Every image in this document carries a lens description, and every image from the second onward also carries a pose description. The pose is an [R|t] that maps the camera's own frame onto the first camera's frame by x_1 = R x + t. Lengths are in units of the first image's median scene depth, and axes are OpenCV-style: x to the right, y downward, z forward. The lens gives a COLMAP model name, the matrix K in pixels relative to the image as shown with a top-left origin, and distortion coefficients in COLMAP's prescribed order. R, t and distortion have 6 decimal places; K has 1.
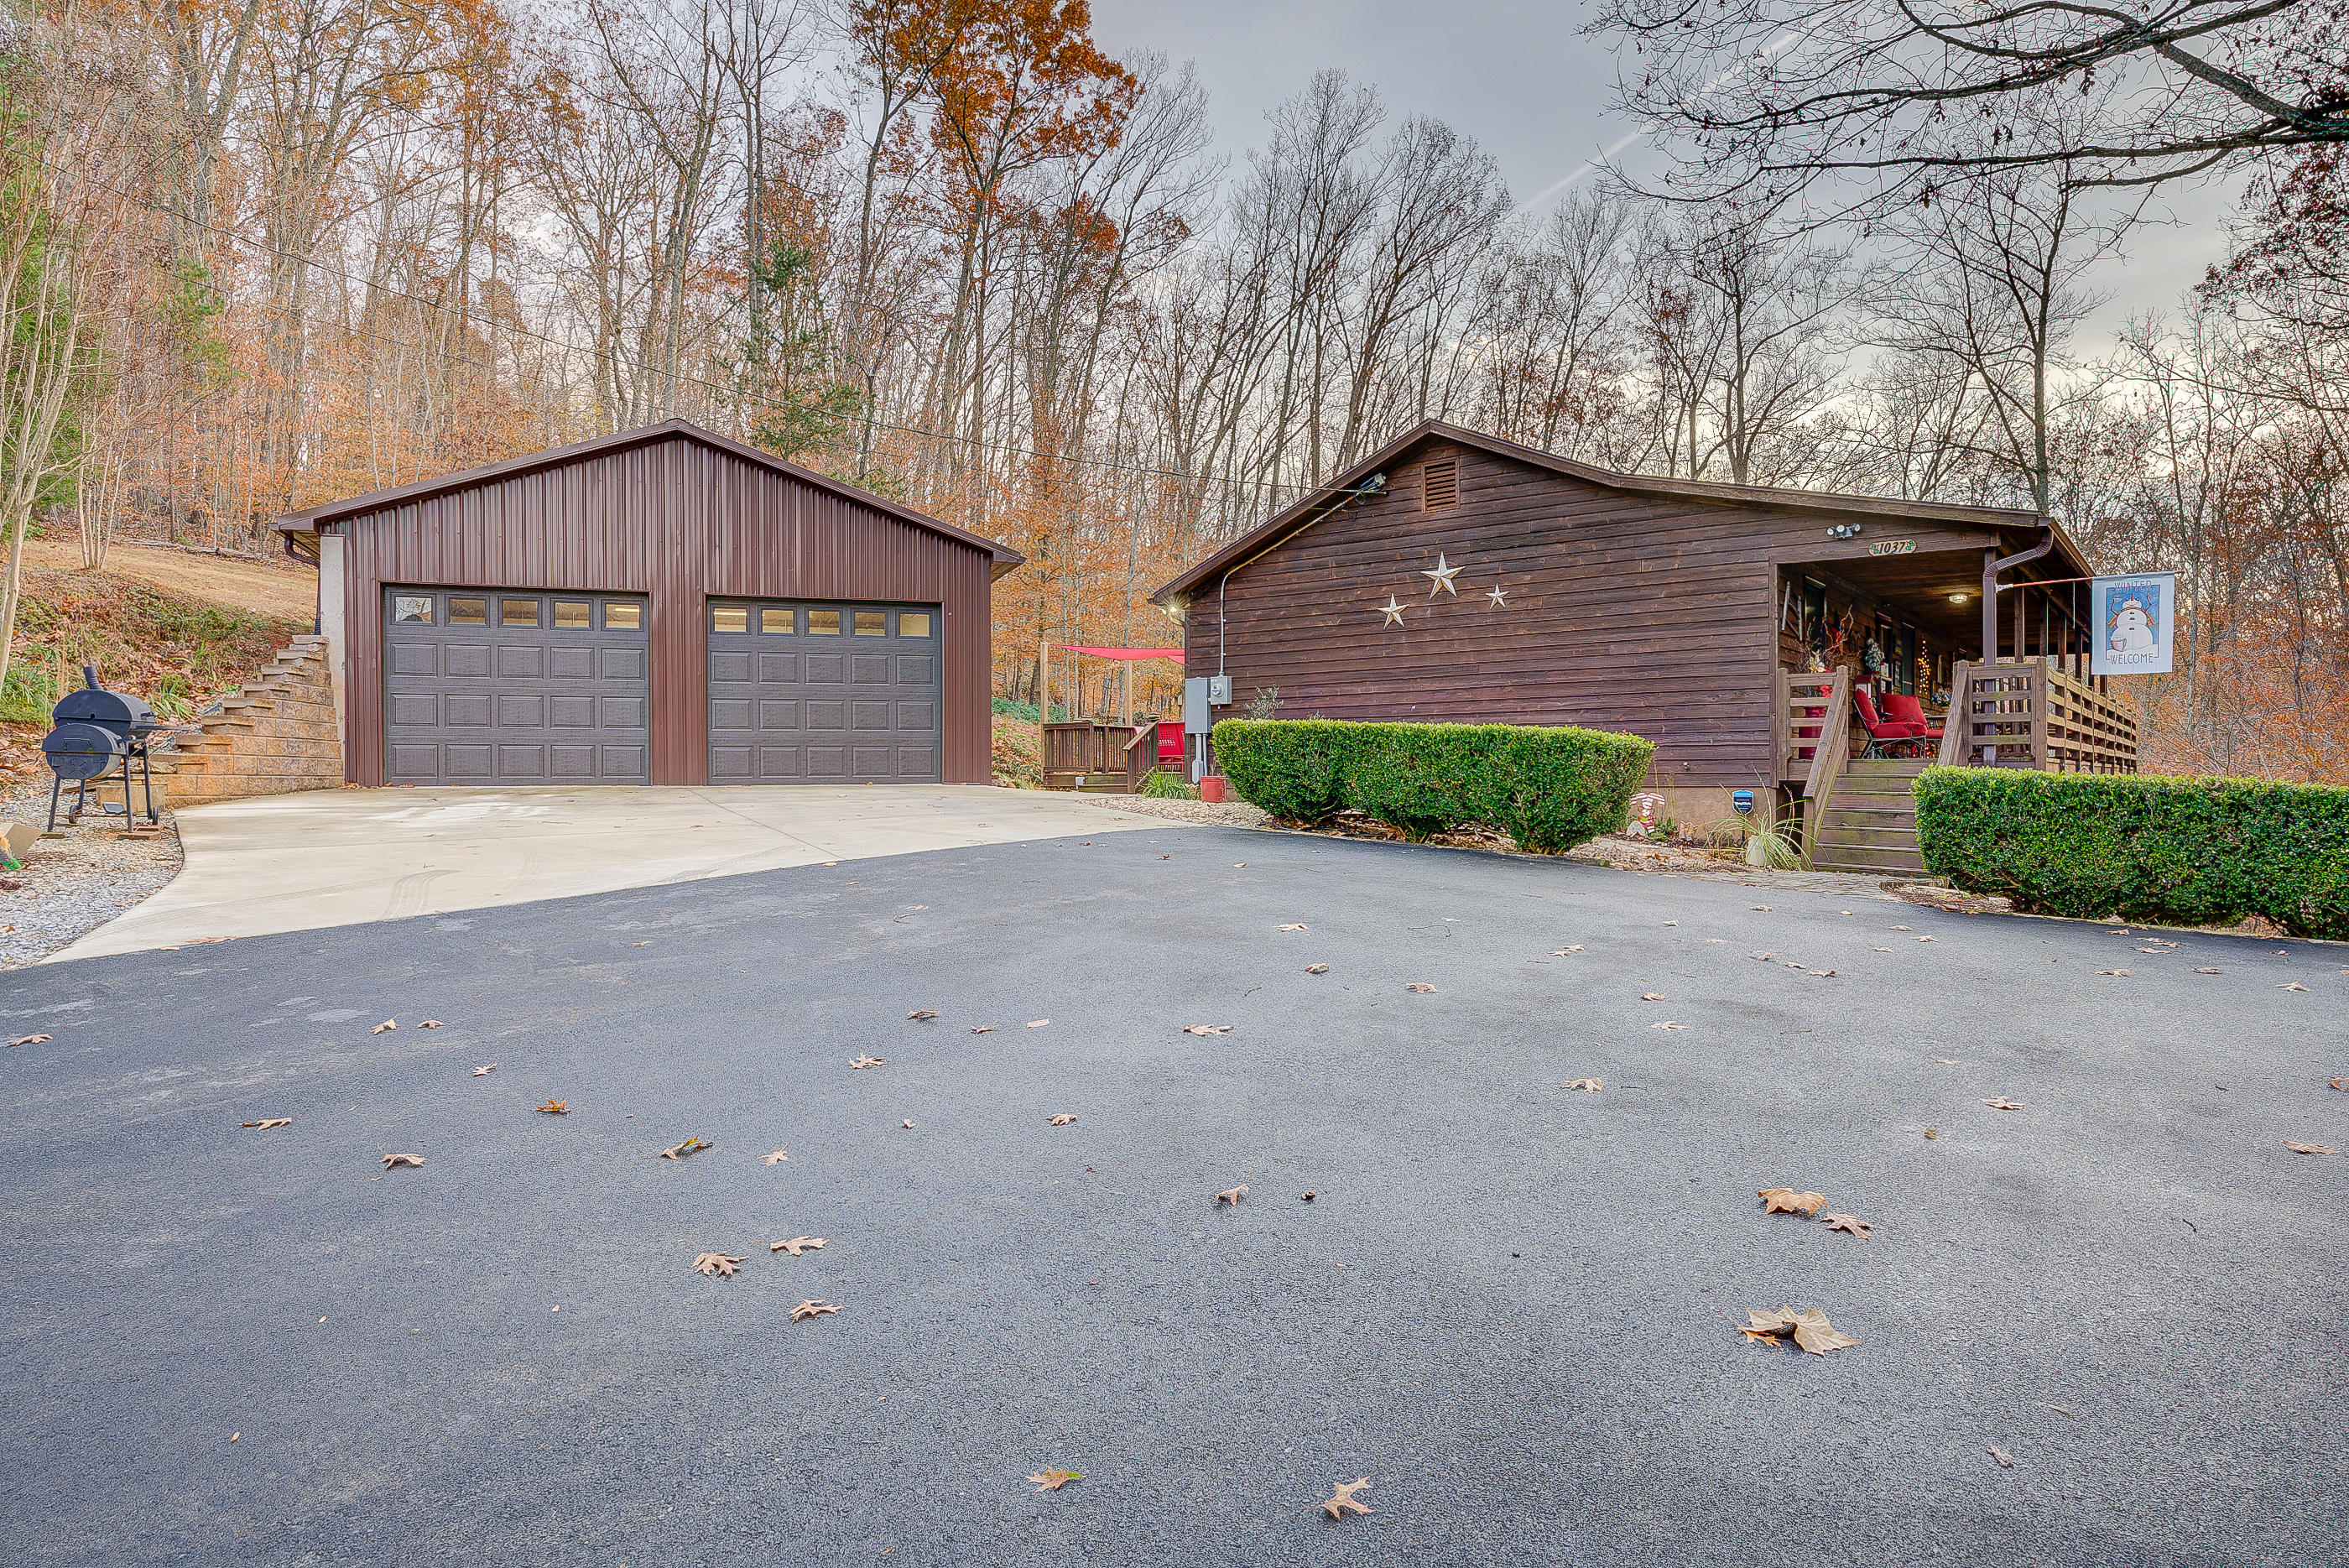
lens RADIAL K [[1421.4, 0, 1180.2], [0, 1421.4, 776.7], [0, 0, 1]] dist [-0.018357, 0.003635]
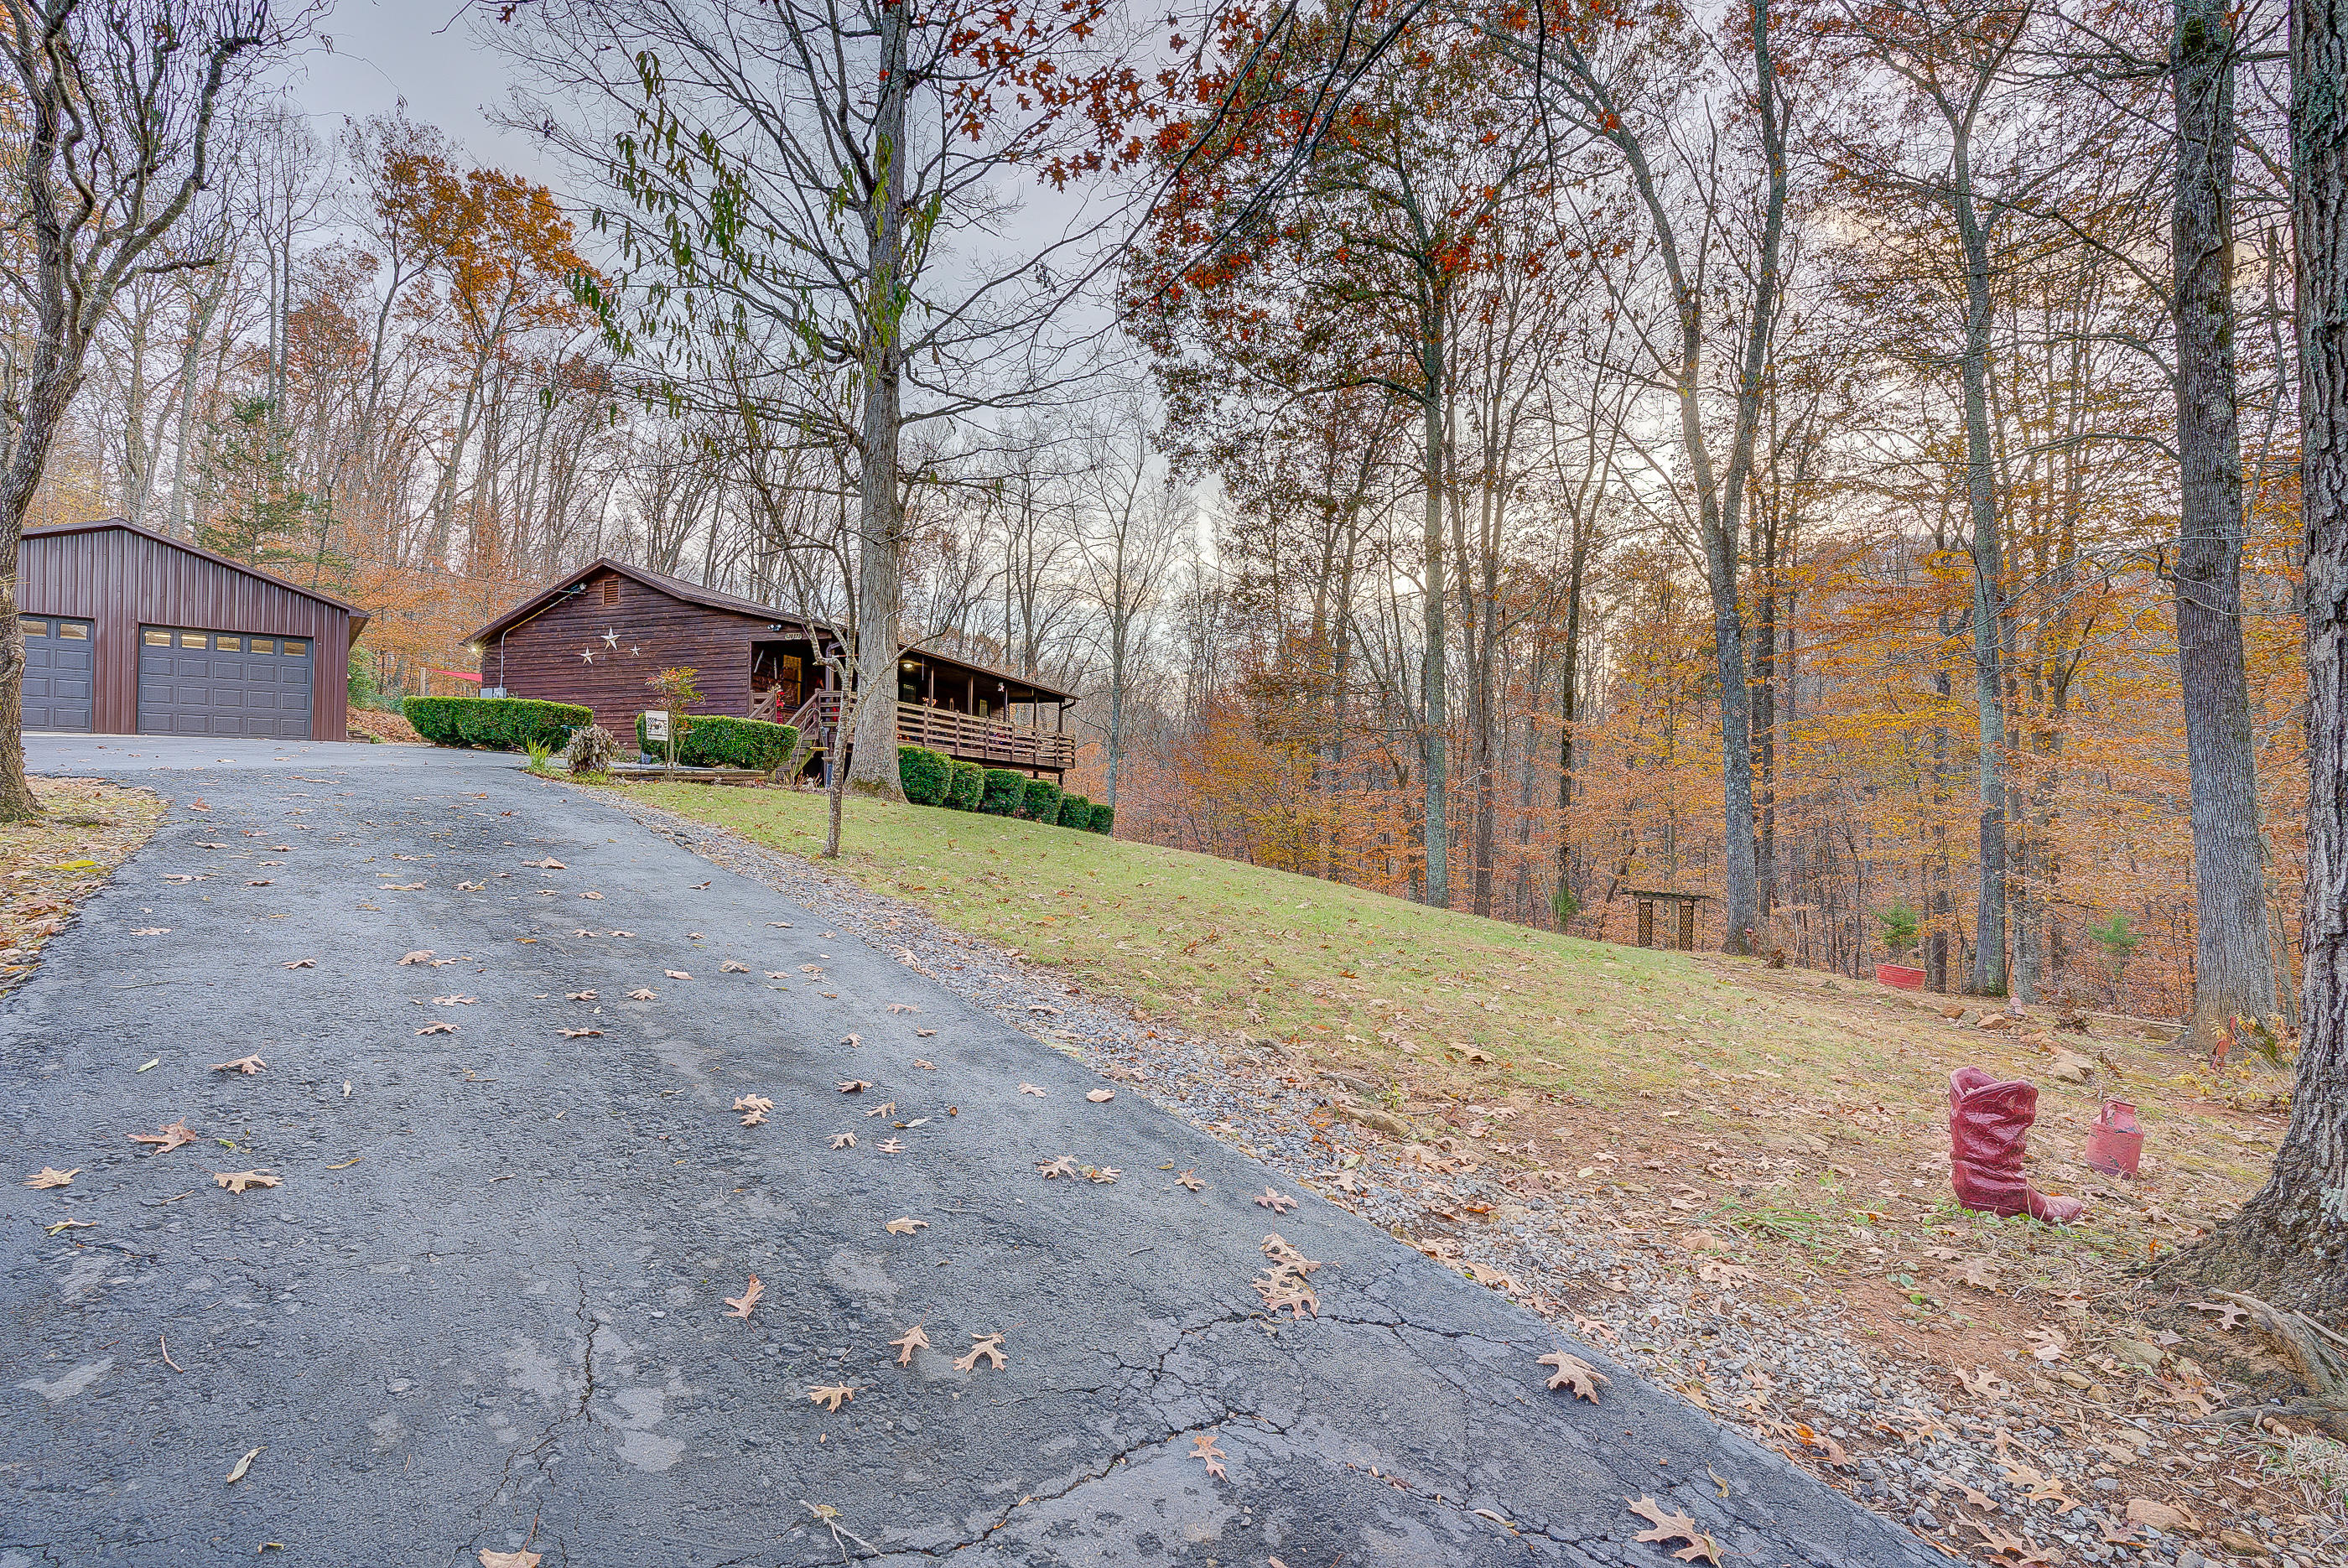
lens RADIAL K [[1081.3, 0, 1186.0], [0, 1081.3, 787.3], [0, 0, 1]] dist [-0.066507, 0.023455]
pose [[0.922000, 0.015985, 0.386859, 0.344303], [-0.009550, 0.999782, -0.018552, 0.079125], [-0.387072, 0.013411, 0.921952, -0.623746]]
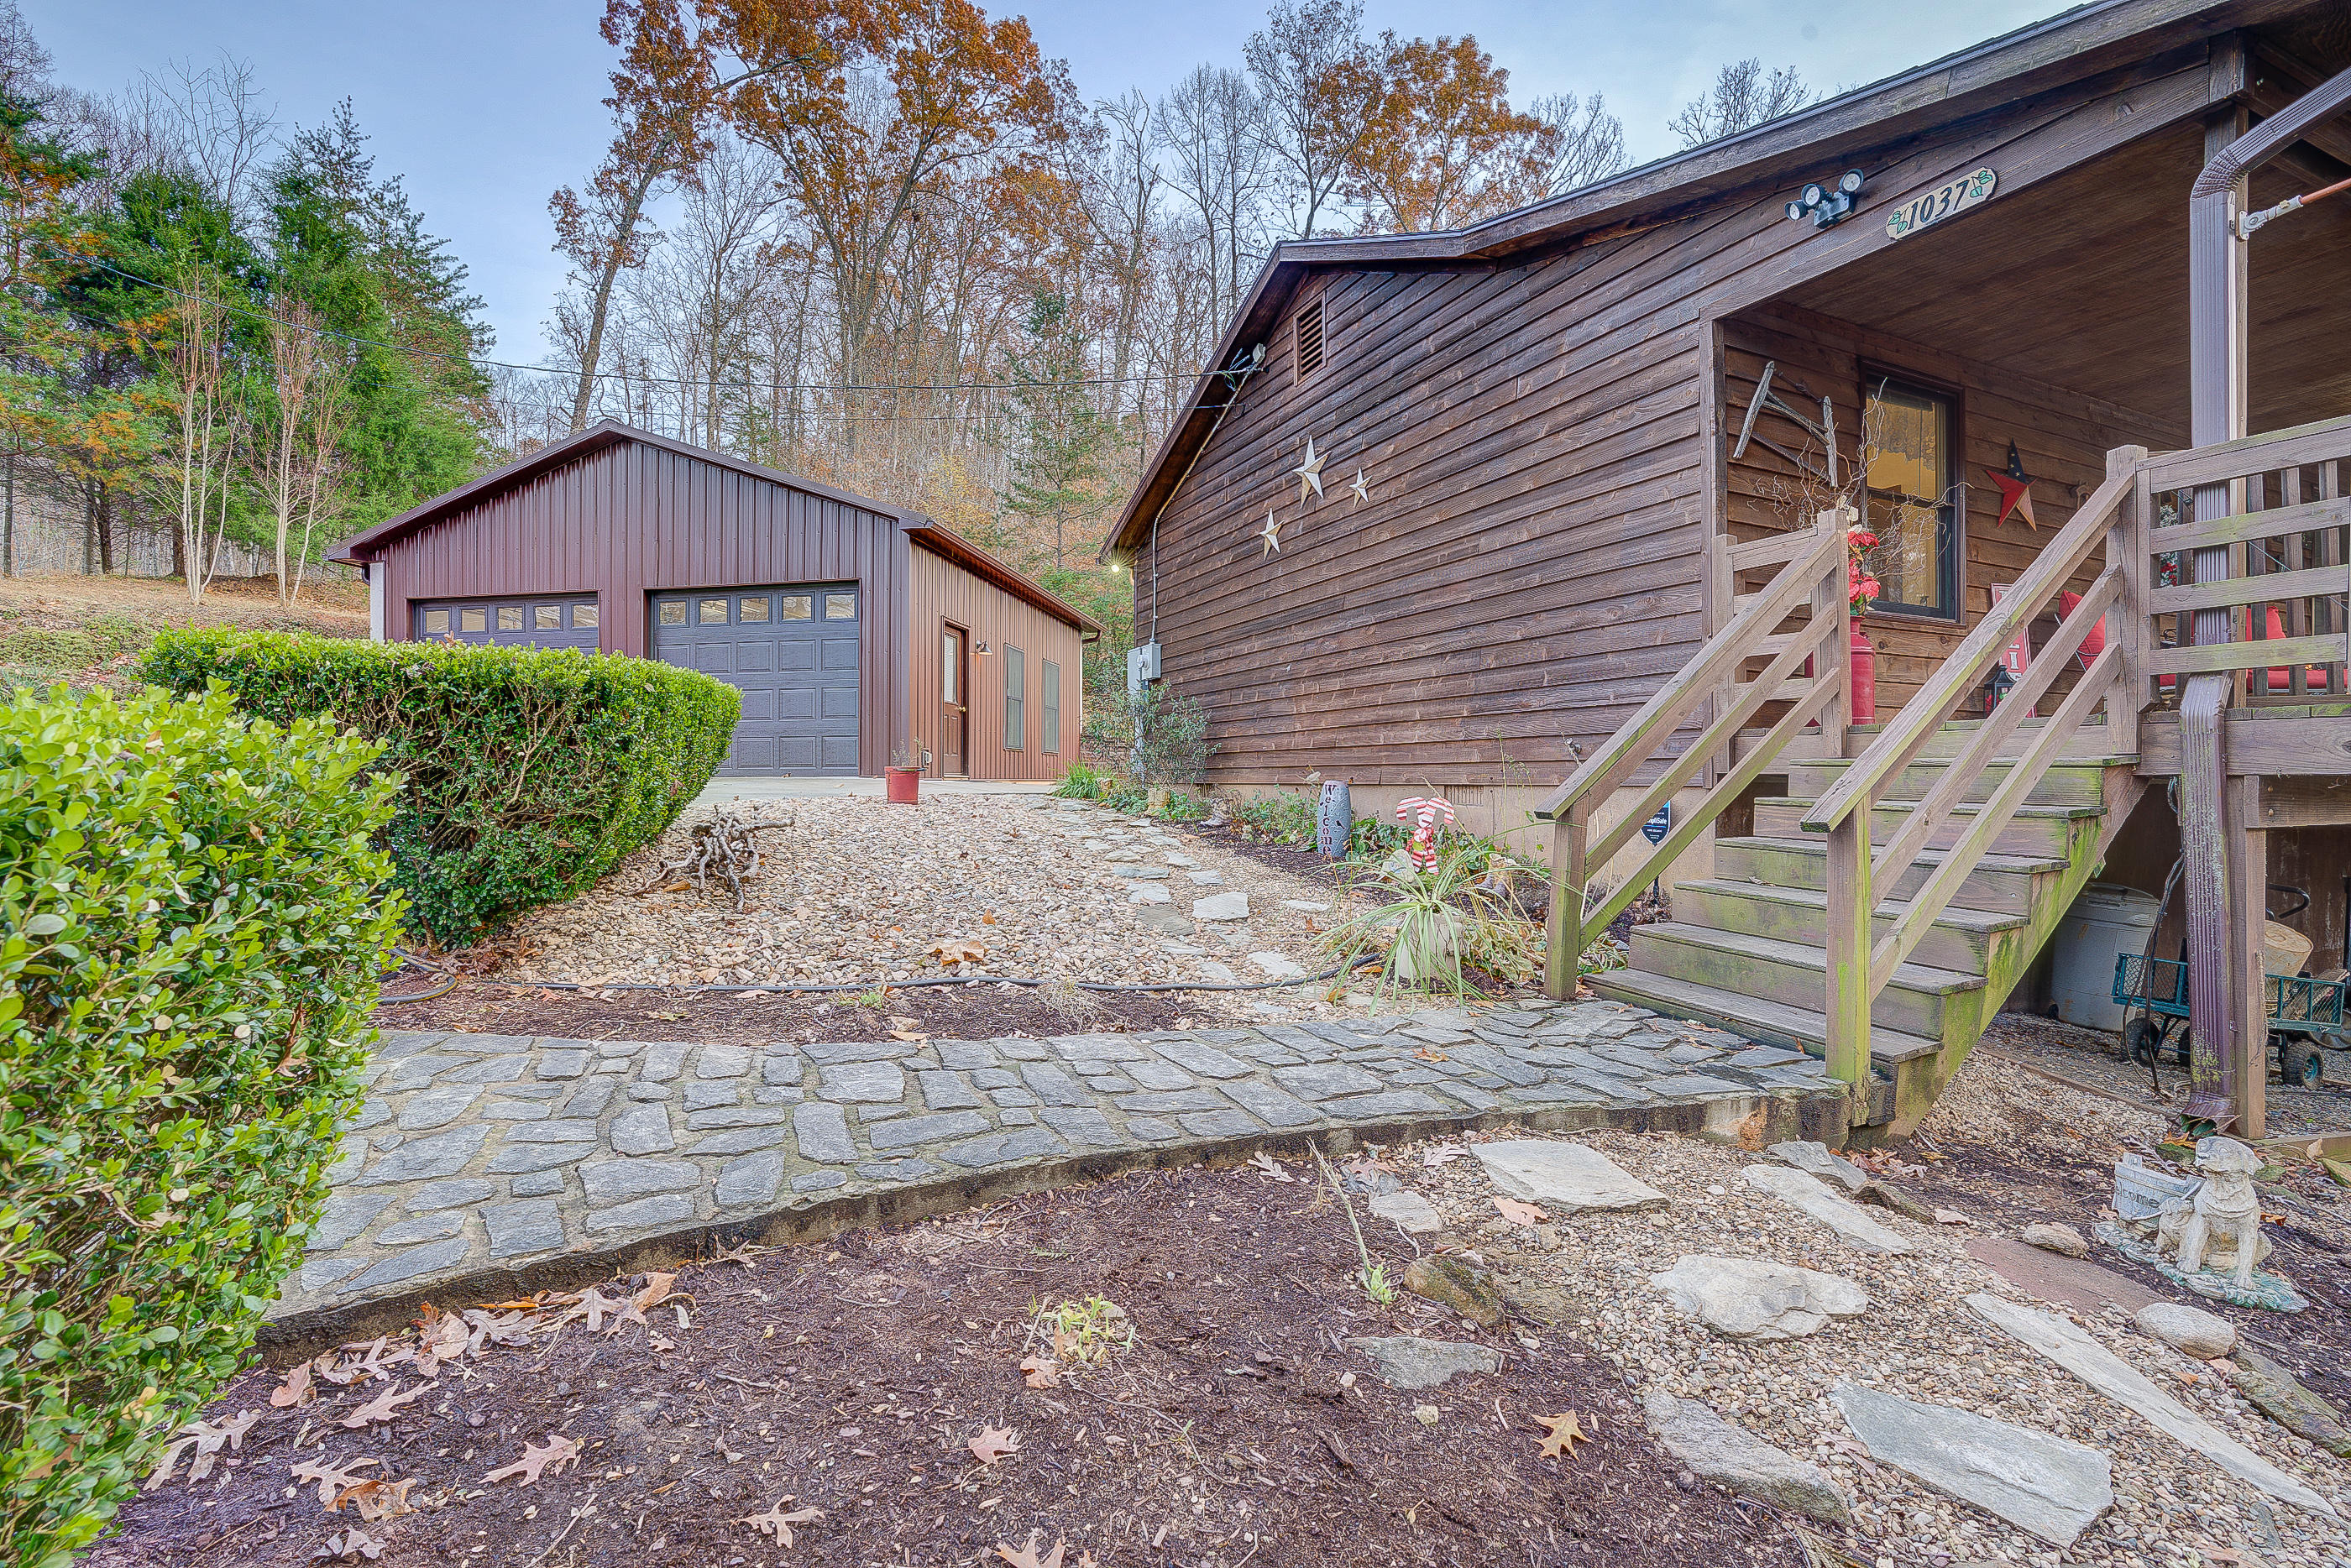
lens RADIAL K [[1082.6, 0, 1176.6], [0, 1082.6, 777.9], [0, 0, 1]] dist [-0.066507, 0.023455]
pose [[0.874970, 0.003352, -0.484165, 0.370182], [0.000105, 0.999975, 0.007114, 0.001356], [0.484176, -0.006275, 0.874948, 0.509959]]
